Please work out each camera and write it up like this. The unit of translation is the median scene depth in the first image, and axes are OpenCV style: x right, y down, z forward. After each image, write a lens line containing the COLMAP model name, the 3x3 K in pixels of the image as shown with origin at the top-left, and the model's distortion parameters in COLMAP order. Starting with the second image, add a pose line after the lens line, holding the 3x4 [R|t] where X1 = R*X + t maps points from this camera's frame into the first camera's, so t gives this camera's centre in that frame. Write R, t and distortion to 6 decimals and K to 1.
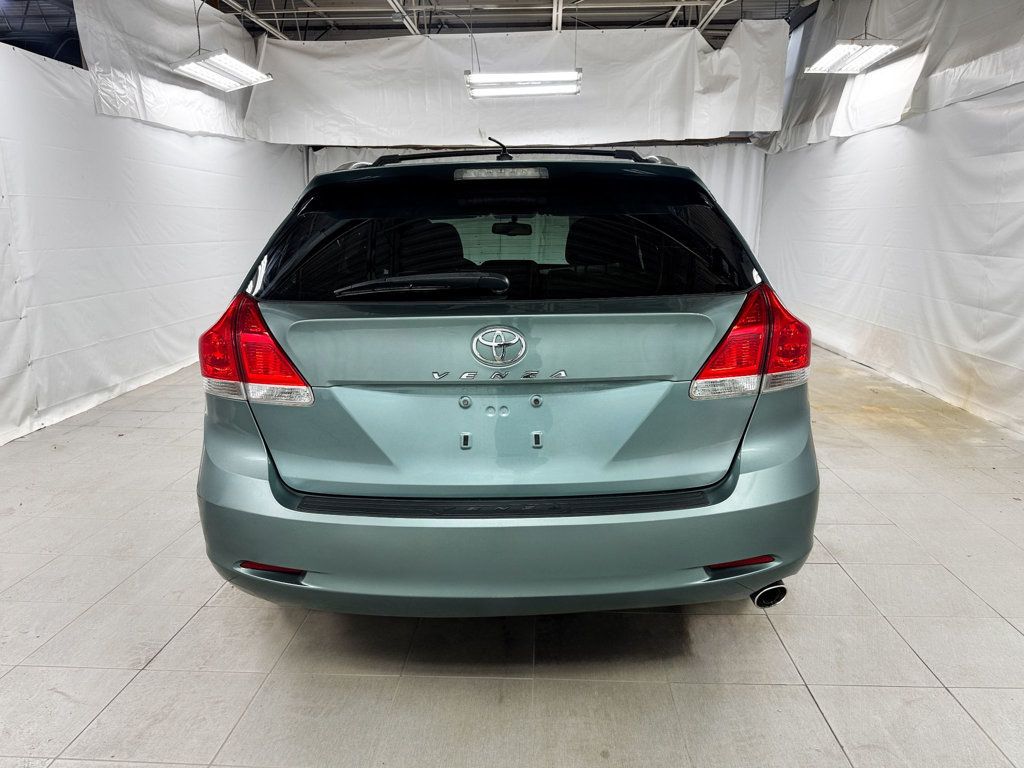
lens RADIAL K [[731.1, 0, 514.3], [0, 731.1, 383.2], [0, 0, 1]] dist [-0.006637, -0.036774]
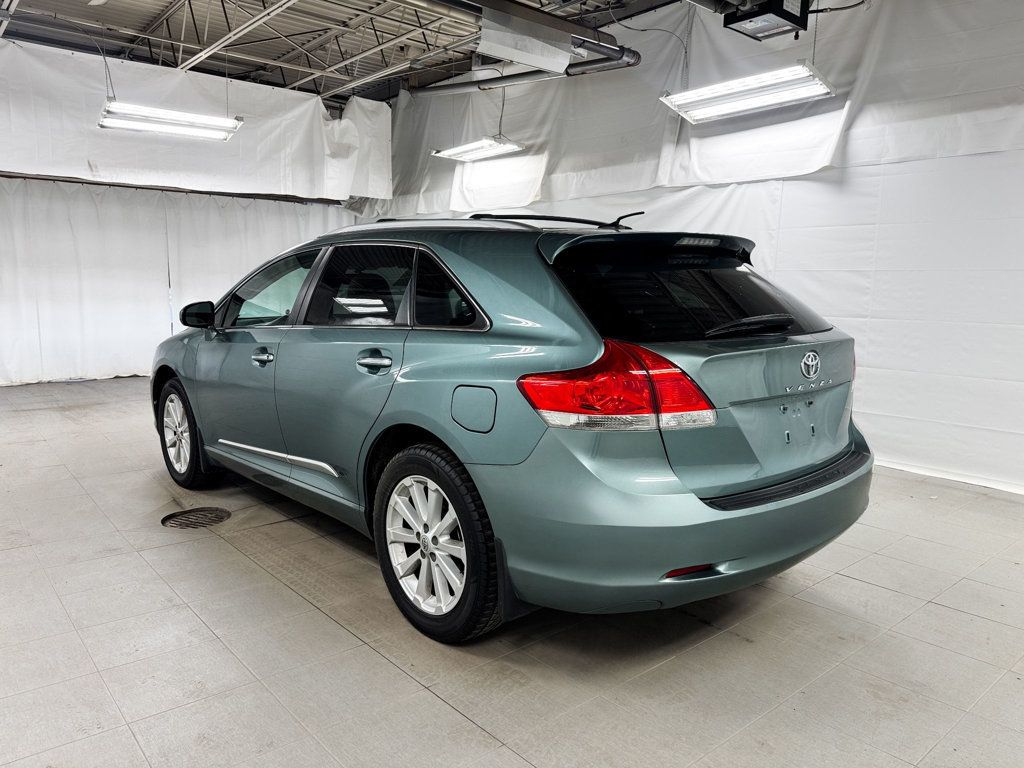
lens RADIAL K [[731.1, 0, 514.3], [0, 731.1, 383.2], [0, 0, 1]] dist [-0.006637, -0.036774]
pose [[0.724485, -0.064829, 0.686235, -0.333088], [0.114444, 0.993063, -0.027008, -0.010894], [-0.679723, 0.098102, 0.726879, 0.080605]]
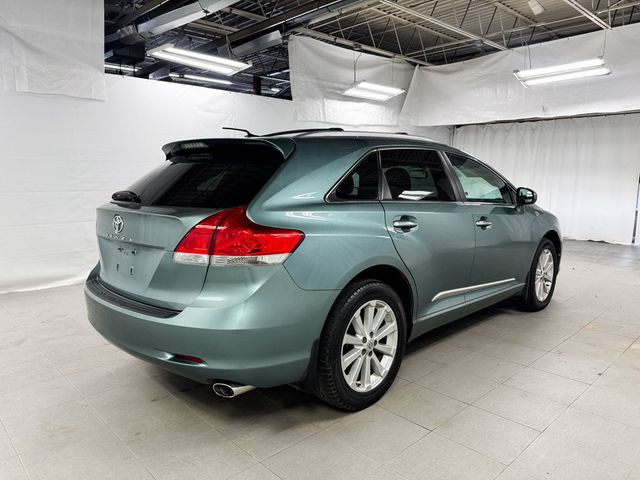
lens RADIAL K [[456.9, 0, 321.4], [0, 456.9, 239.5], [0, 0, 1]] dist [-0.006637, -0.036774]
pose [[0.715223, 0.097146, -0.692112, 0.324466], [-0.144656, 0.989425, -0.010609, -0.019200], [0.683762, 0.107707, 0.721712, 0.097302]]
